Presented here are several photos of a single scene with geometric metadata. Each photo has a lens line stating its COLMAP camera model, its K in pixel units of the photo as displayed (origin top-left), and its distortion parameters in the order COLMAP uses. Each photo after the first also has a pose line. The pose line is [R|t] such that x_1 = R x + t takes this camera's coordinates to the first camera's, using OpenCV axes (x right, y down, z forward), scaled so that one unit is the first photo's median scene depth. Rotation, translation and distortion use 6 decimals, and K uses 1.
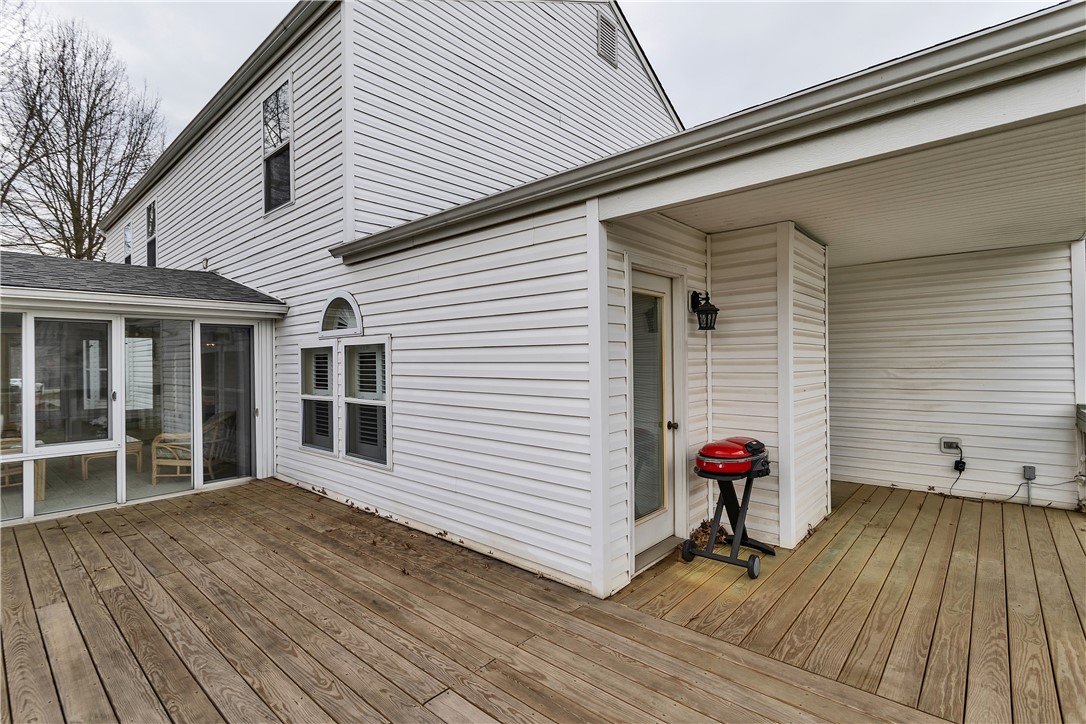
lens RADIAL K [[500.4, 0, 538.2], [0, 500.4, 363.9], [0, 0, 1]] dist [0.001787, 0.000490]
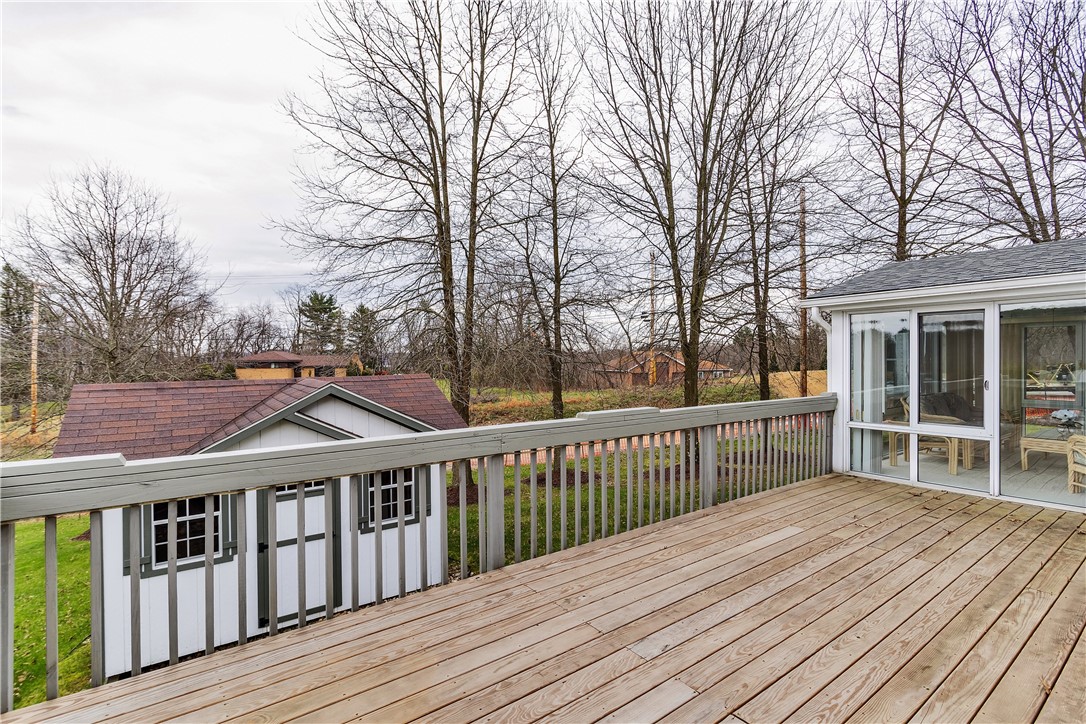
lens RADIAL K [[500.4, 0, 536.5], [0, 500.4, 363.0], [0, 0, 1]] dist [0.001787, 0.000490]
pose [[-0.198879, 0.018046, -0.979858, 0.477700], [0.006689, 0.999832, 0.017056, -0.003283], [0.980001, -0.003162, -0.198967, 0.516740]]
